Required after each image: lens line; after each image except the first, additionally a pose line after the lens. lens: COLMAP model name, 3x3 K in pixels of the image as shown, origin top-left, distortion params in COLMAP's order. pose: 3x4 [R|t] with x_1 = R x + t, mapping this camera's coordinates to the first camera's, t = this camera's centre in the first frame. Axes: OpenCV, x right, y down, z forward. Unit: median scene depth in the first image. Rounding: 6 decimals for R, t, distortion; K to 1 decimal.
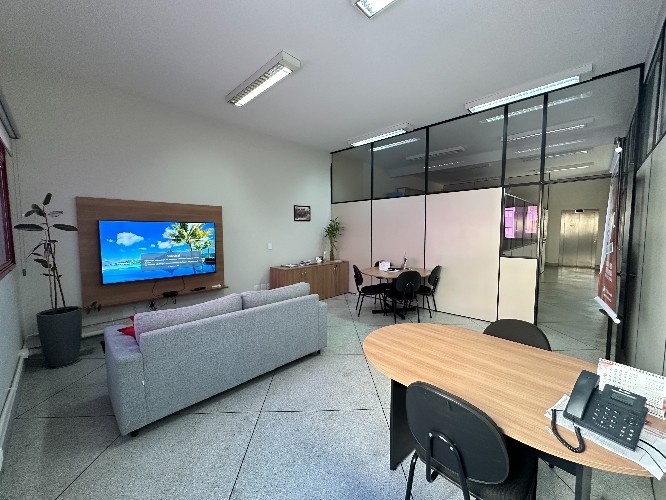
lens RADIAL K [[265.9, 0, 332.3], [0, 265.9, 247.6], [0, 0, 1]] dist [0.000514, 0.000059]
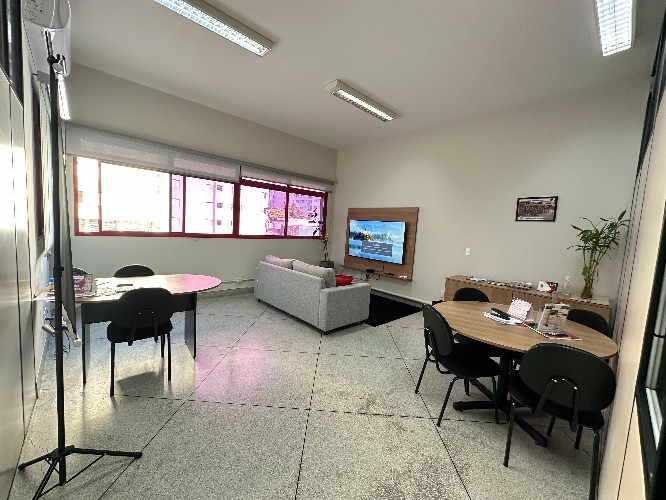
lens RADIAL K [[265.9, 0, 331.8], [0, 265.9, 251.0], [0, 0, 1]] dist [0.000514, 0.000059]
pose [[-0.040818, 0.088989, -0.995196, 0.562962], [-0.127184, 0.987461, 0.093514, -0.027859], [0.991039, 0.130390, -0.028988, 0.565060]]
